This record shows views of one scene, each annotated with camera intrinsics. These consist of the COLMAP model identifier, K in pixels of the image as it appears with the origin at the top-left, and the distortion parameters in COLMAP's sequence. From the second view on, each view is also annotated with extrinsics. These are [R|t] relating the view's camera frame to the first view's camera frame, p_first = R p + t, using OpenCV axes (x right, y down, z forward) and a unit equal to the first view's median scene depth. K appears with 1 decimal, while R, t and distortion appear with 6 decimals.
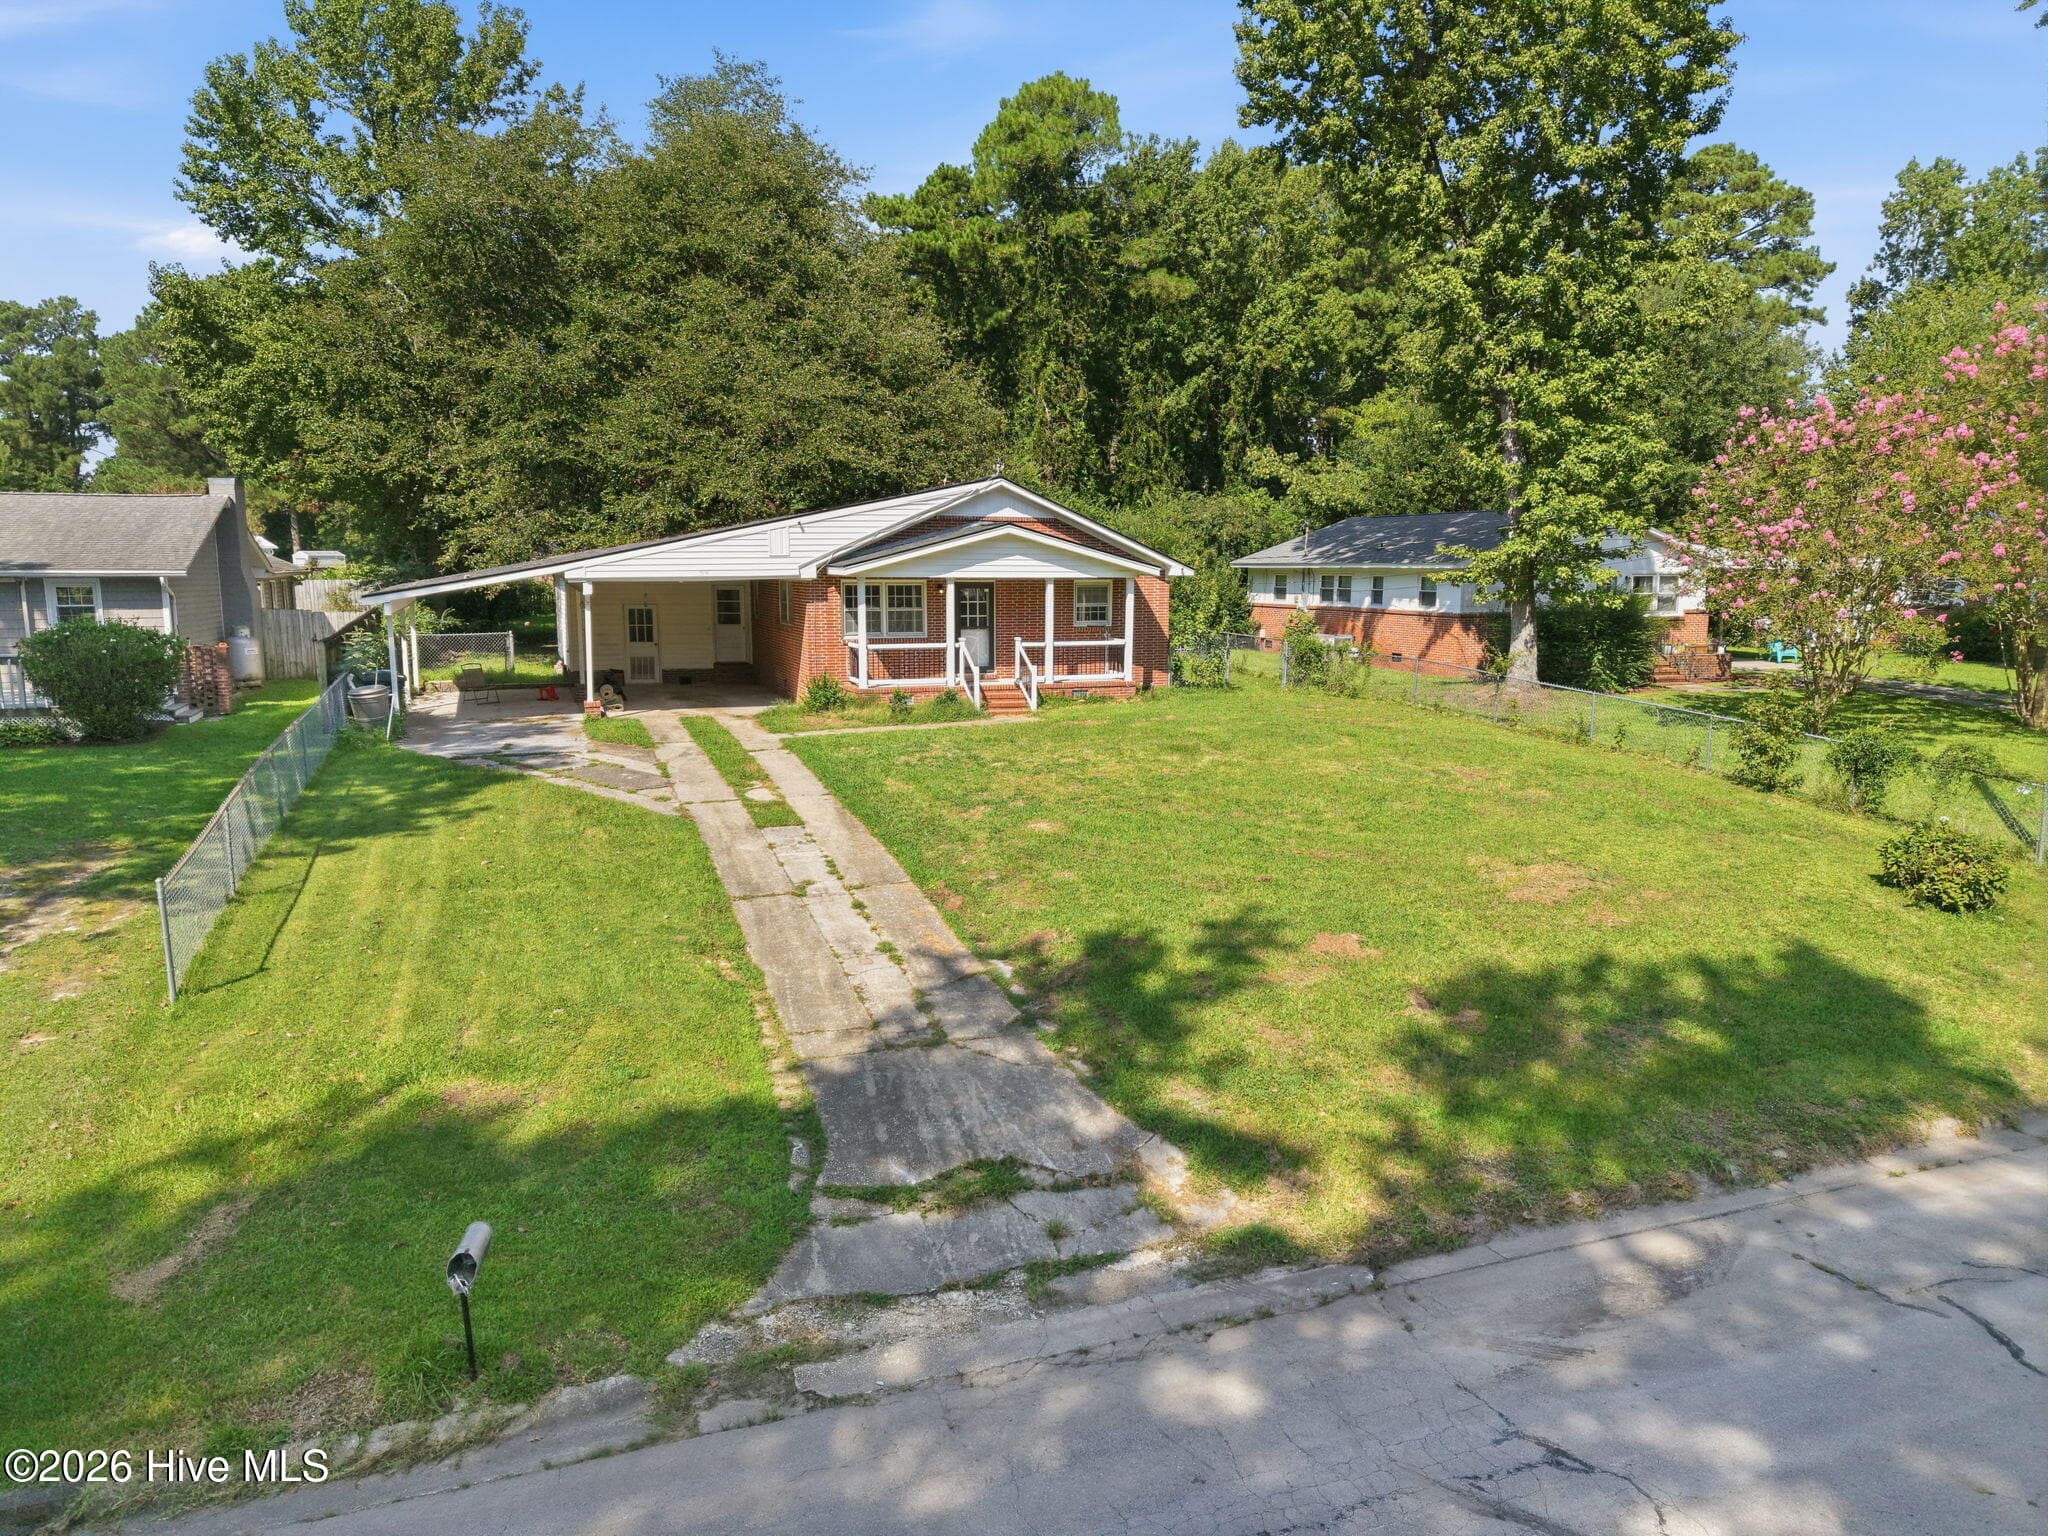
lens RADIAL K [[1362.9, 0, 1025.4], [0, 1362.9, 782.1], [0, 0, 1]] dist [0.037875, -0.037404]
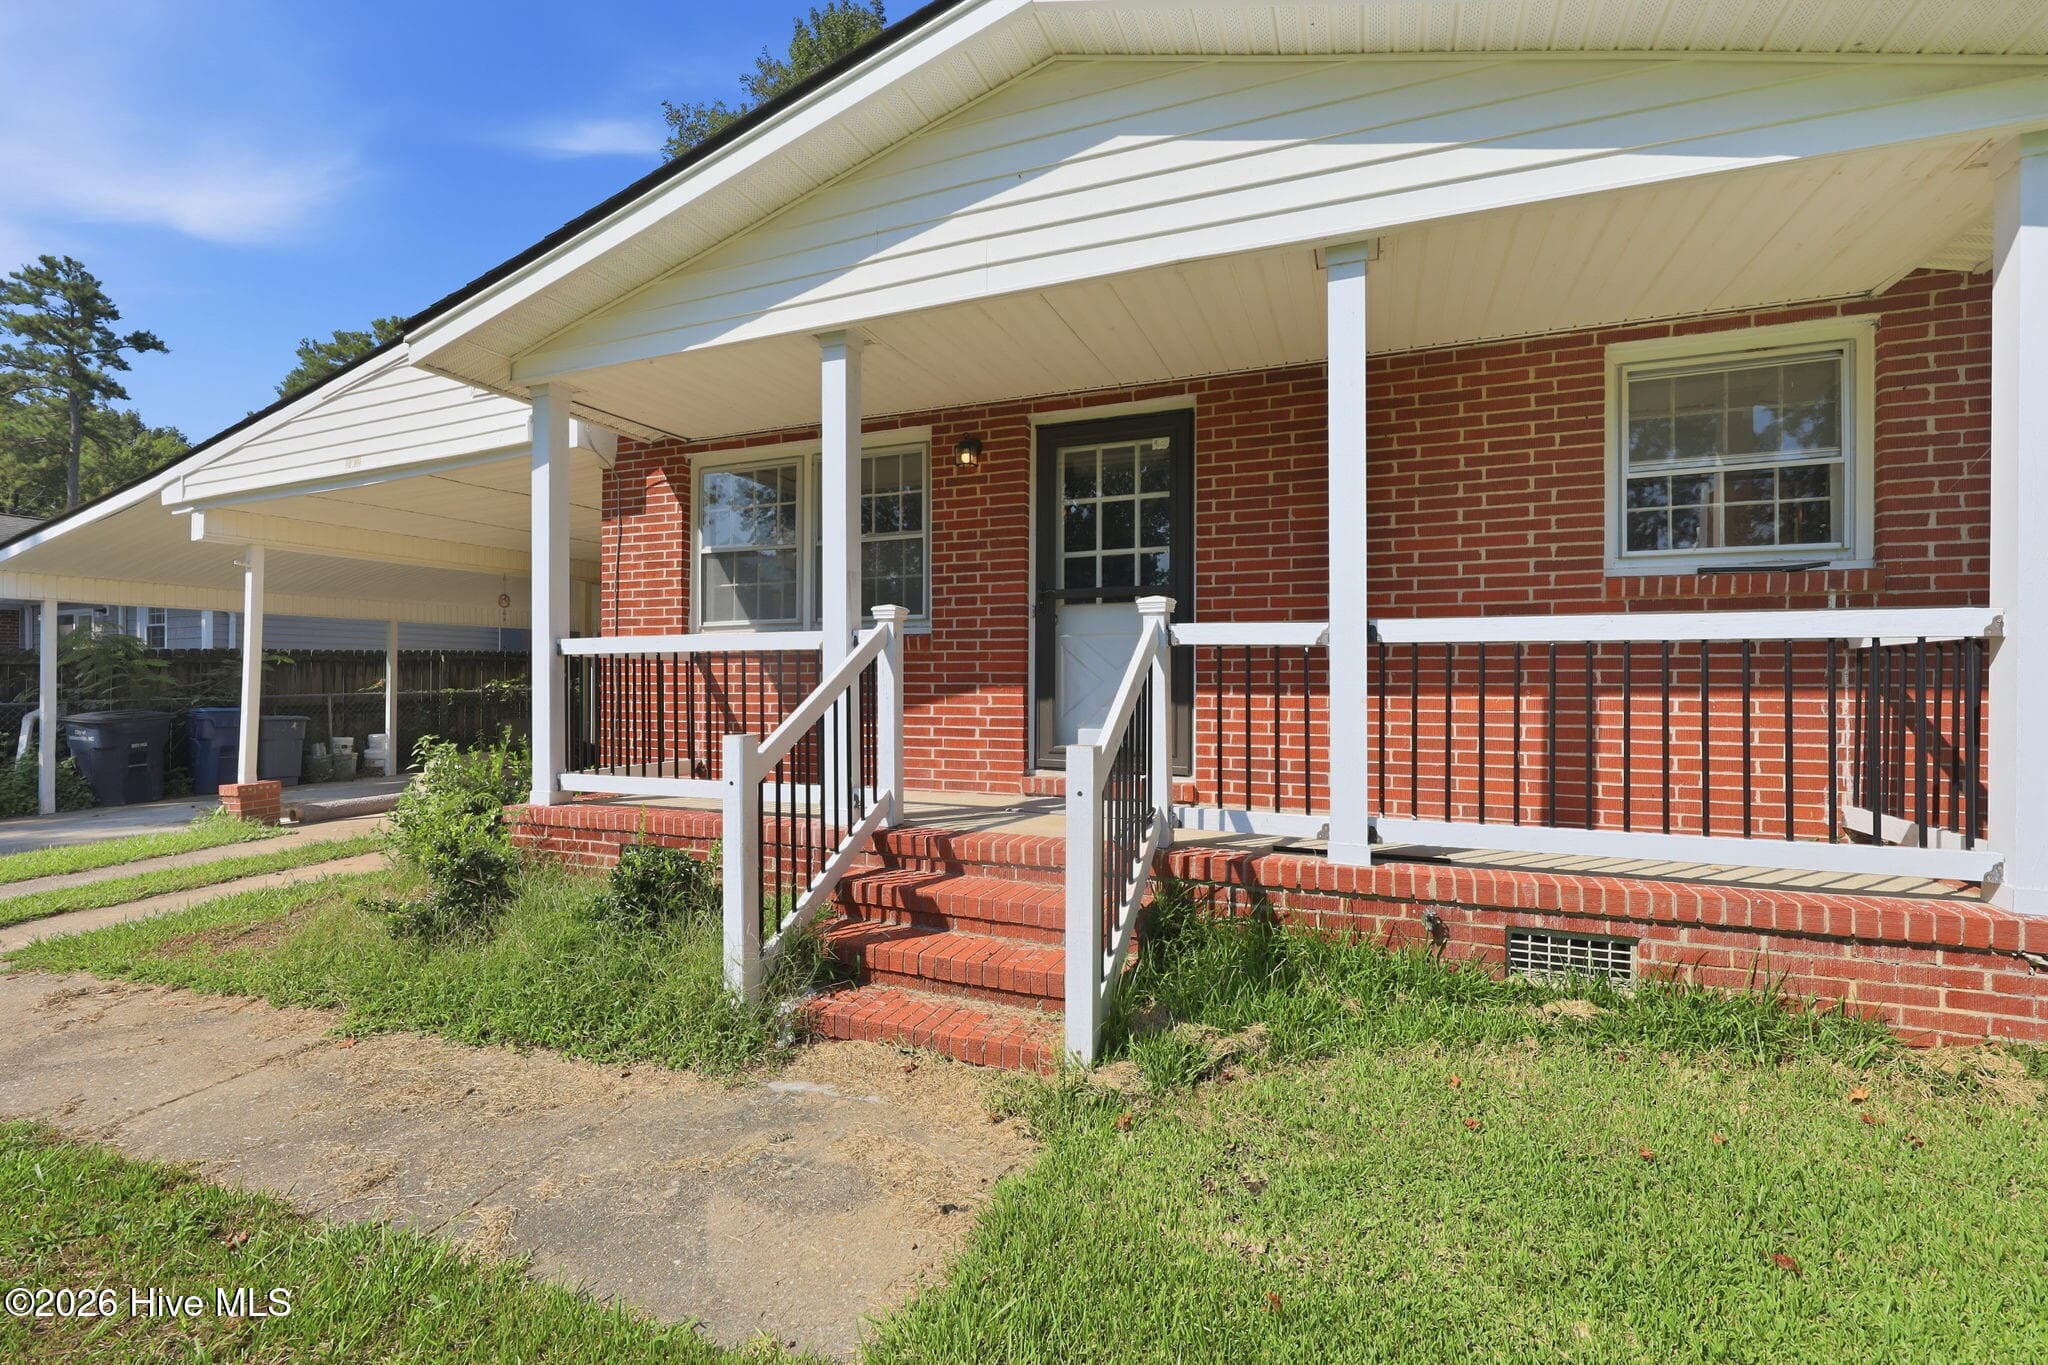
lens RADIAL K [[864.0, 0, 1040.8], [0, 864.0, 684.8], [0, 0, 1]] dist [0.000253, 0.000588]
pose [[0.740553, -0.001831, -0.671995, 0.062515], [-0.106078, 0.987140, -0.119590, -0.078356], [0.663572, 0.159847, 0.730836, 0.901829]]
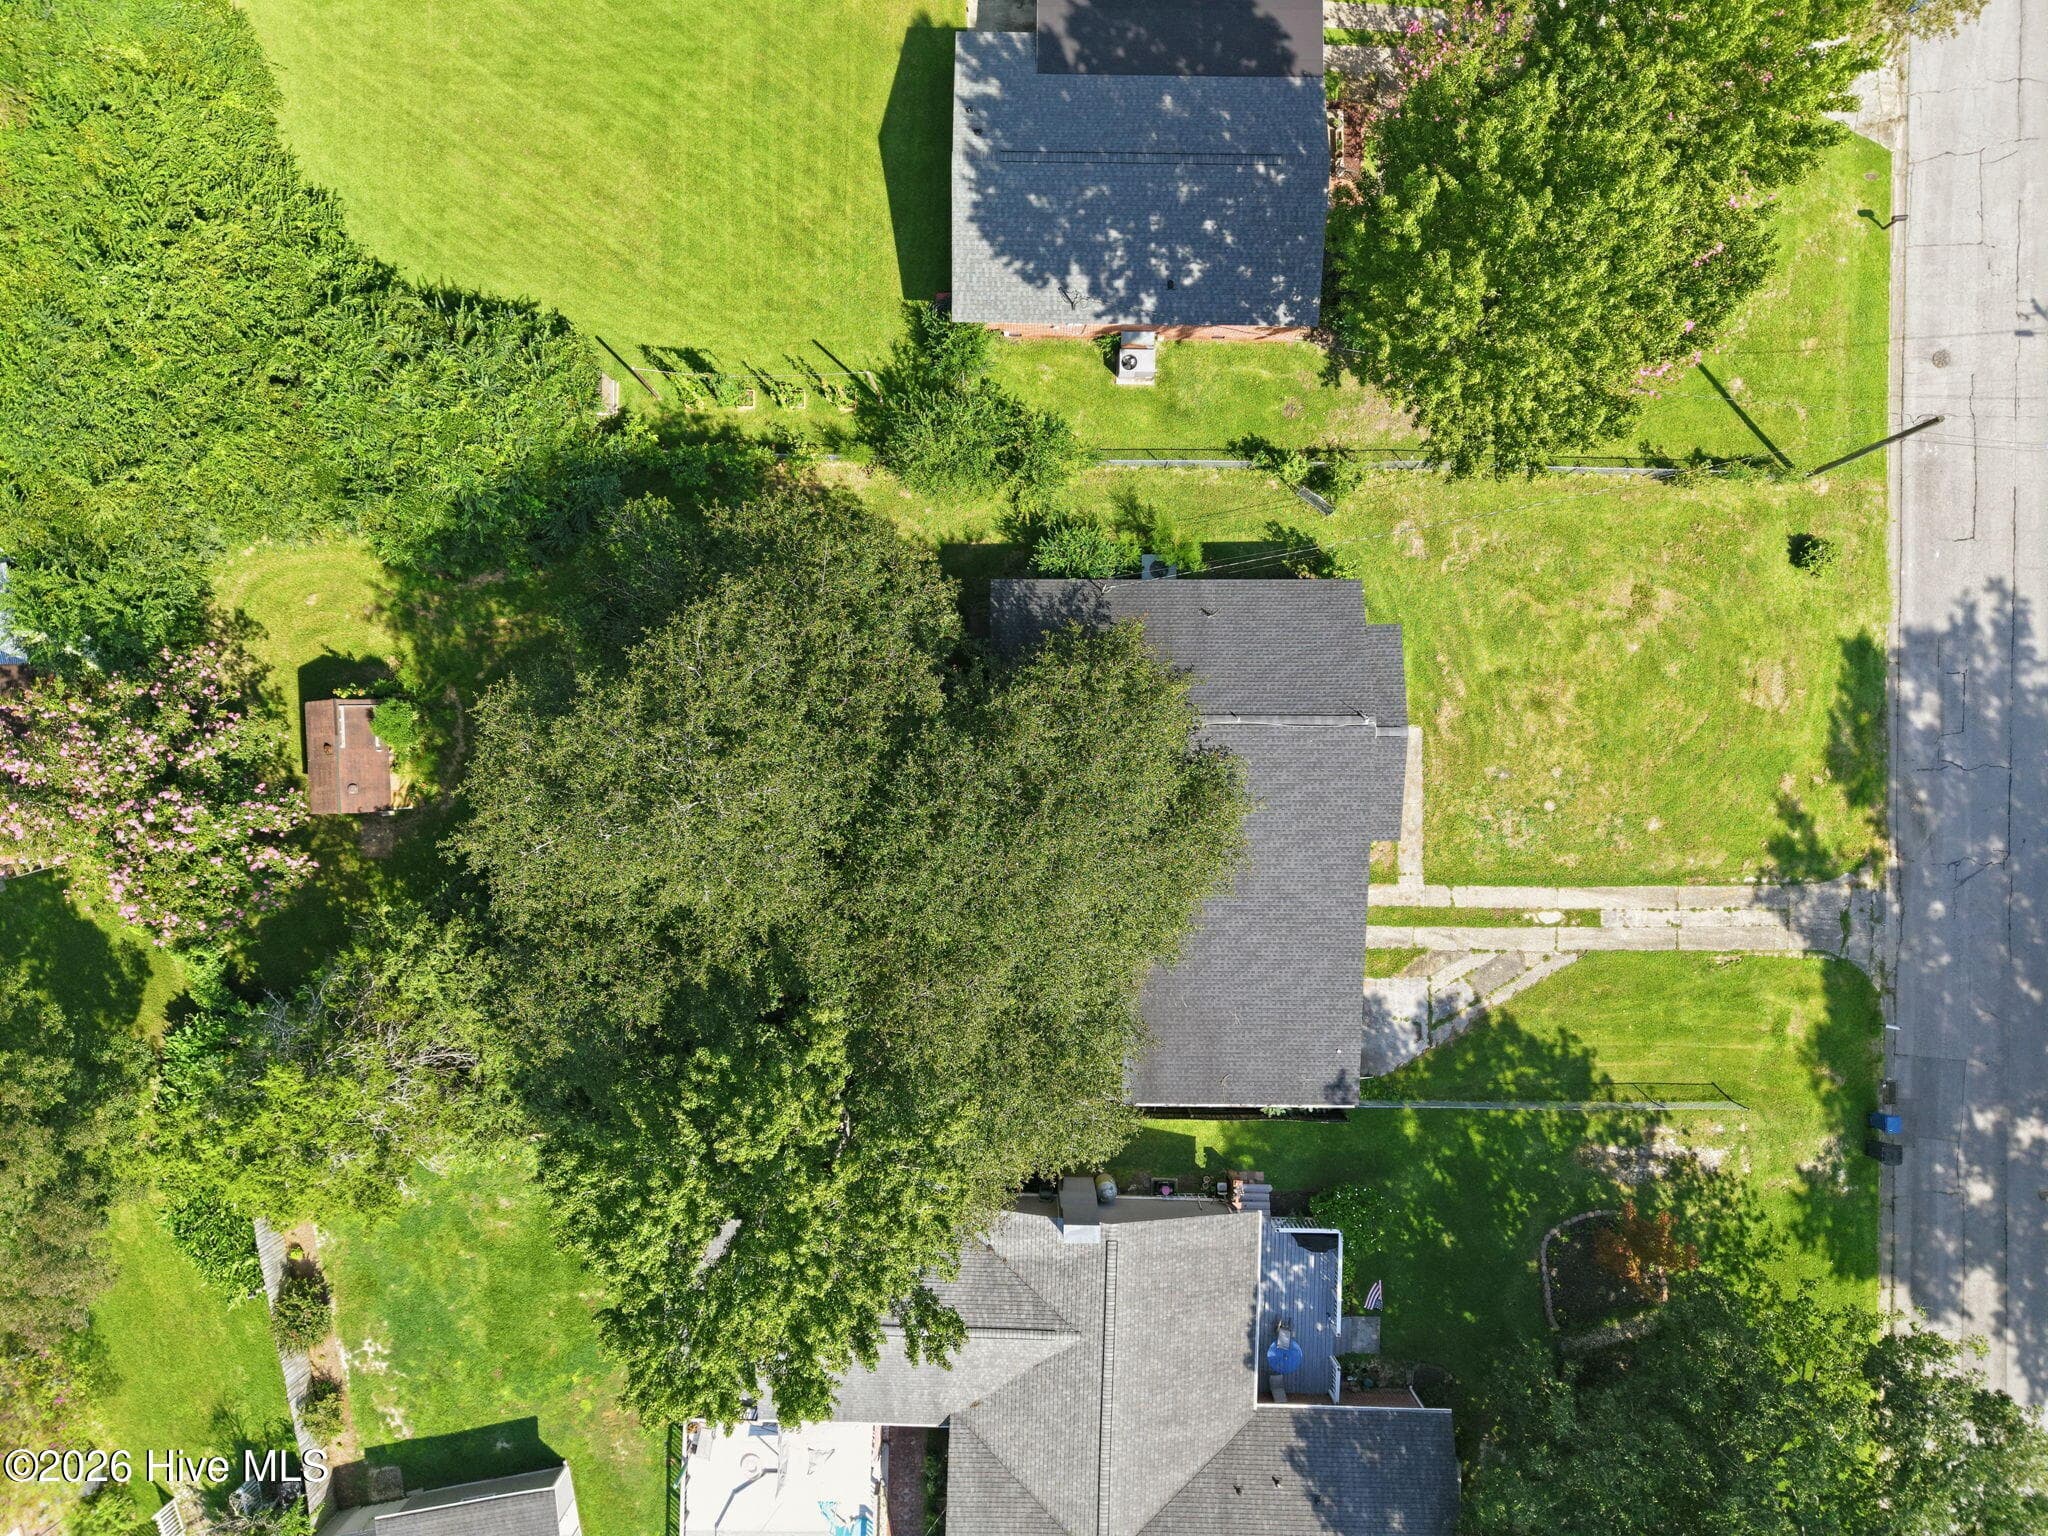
lens RADIAL K [[1362.9, 0, 1023.6], [0, 1362.9, 775.0], [0, 0, 1]] dist [0.037875, -0.037404]
pose [[0.361782, -0.932178, 0.012554, -0.231745], [0.171181, 0.079661, 0.982014, -1.736043], [-0.916412, -0.353126, 0.188391, 1.050097]]
